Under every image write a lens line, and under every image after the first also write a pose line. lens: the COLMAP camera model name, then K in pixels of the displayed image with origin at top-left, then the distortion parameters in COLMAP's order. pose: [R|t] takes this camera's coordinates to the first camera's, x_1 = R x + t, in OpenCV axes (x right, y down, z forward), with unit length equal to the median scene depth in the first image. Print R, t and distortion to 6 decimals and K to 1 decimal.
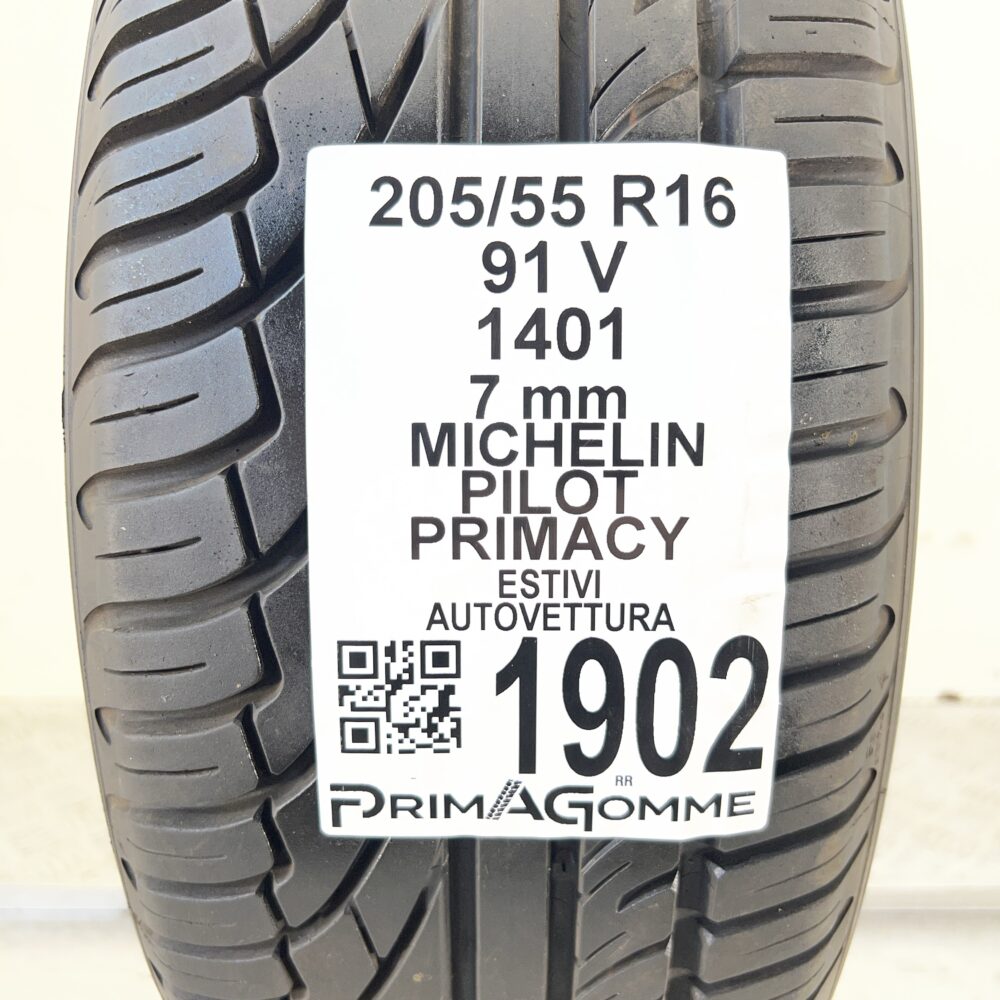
lens RADIAL K [[1013.1, 0, 503.8], [0, 1013.1, 502.0], [0, 0, 1]] dist [0.077799, 0.000000]
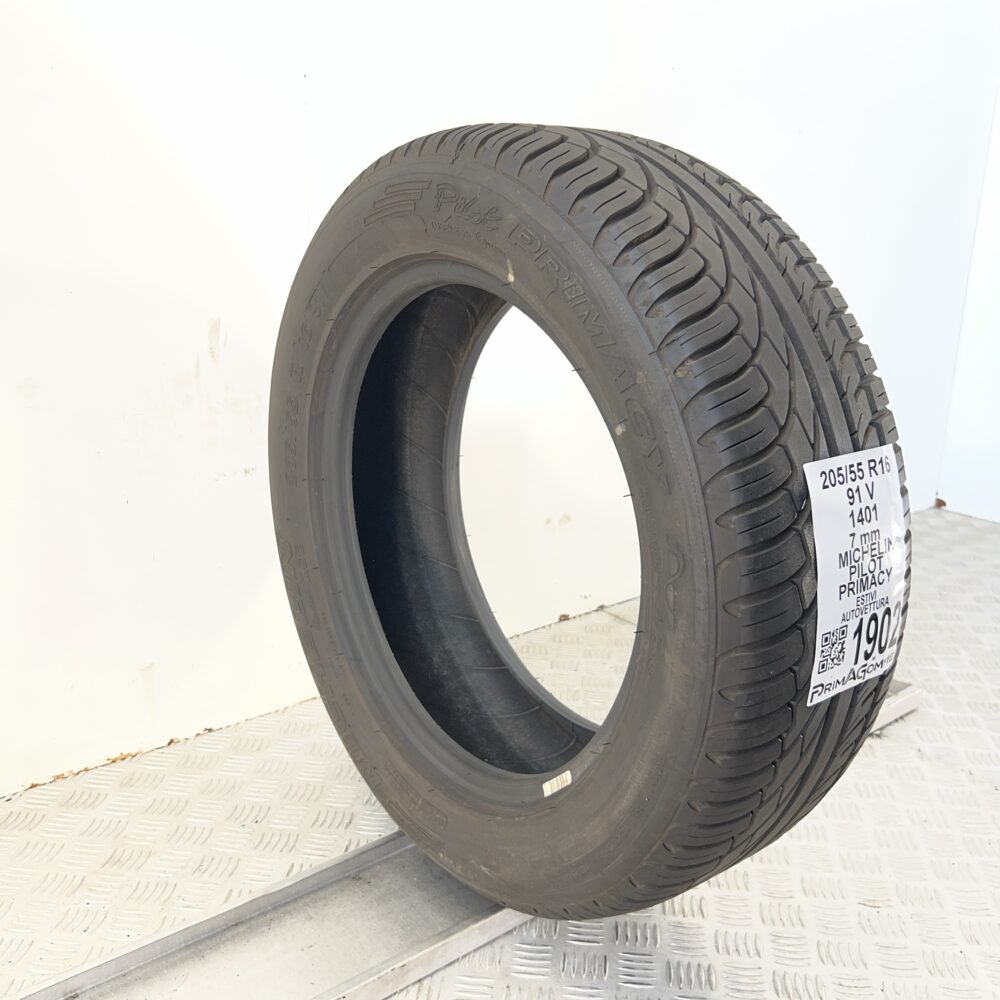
lens RADIAL K [[1013.1, 0, 499.6], [0, 1013.1, 501.9], [0, 0, 1]] dist [0.077799, 0.000000]
pose [[0.768158, -0.161205, 0.619635, -2.601740], [0.136266, 0.986775, 0.087792, -0.608973], [-0.625592, 0.016997, 0.779965, -0.667975]]
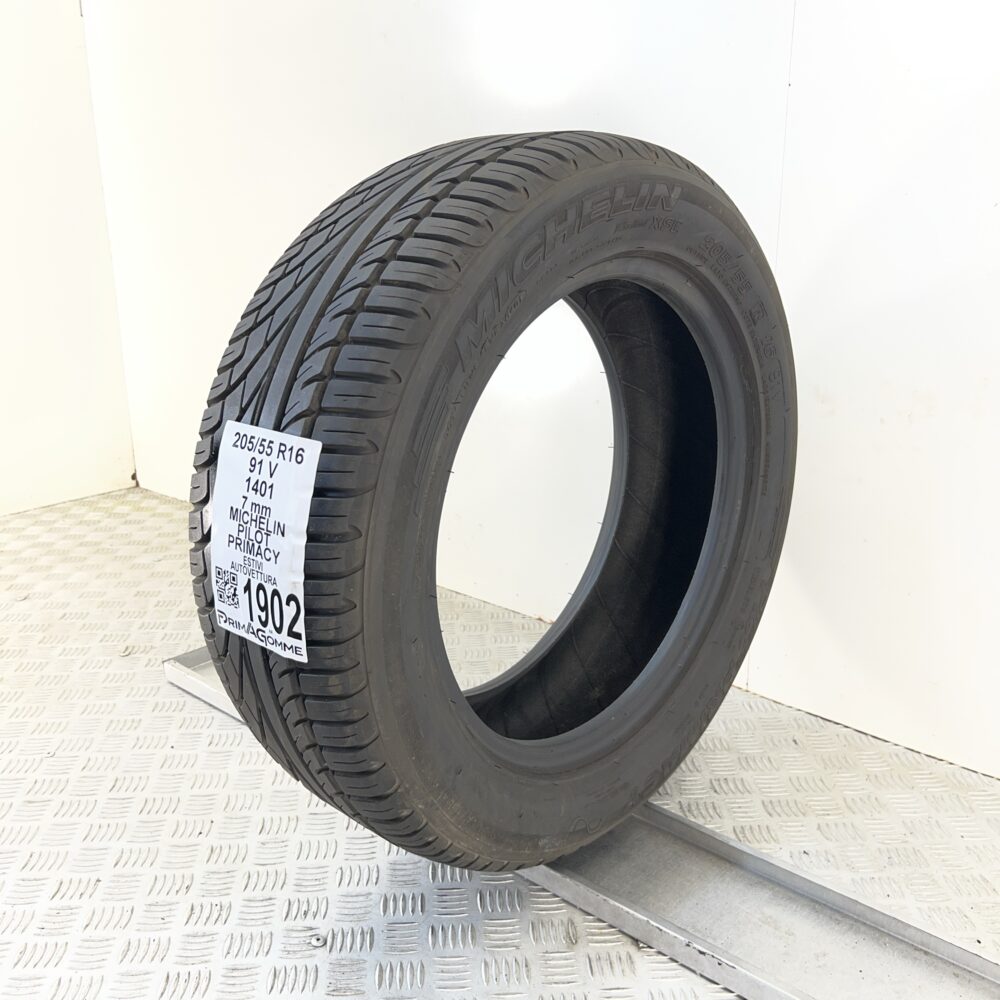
lens RADIAL K [[1013.1, 0, 499.2], [0, 1013.1, 497.9], [0, 0, 1]] dist [0.077799, 0.000000]
pose [[0.751690, 0.182894, -0.633650, 2.664732], [-0.164725, 0.982393, 0.088144, -0.540961], [0.638614, 0.038121, 0.768582, -0.999758]]
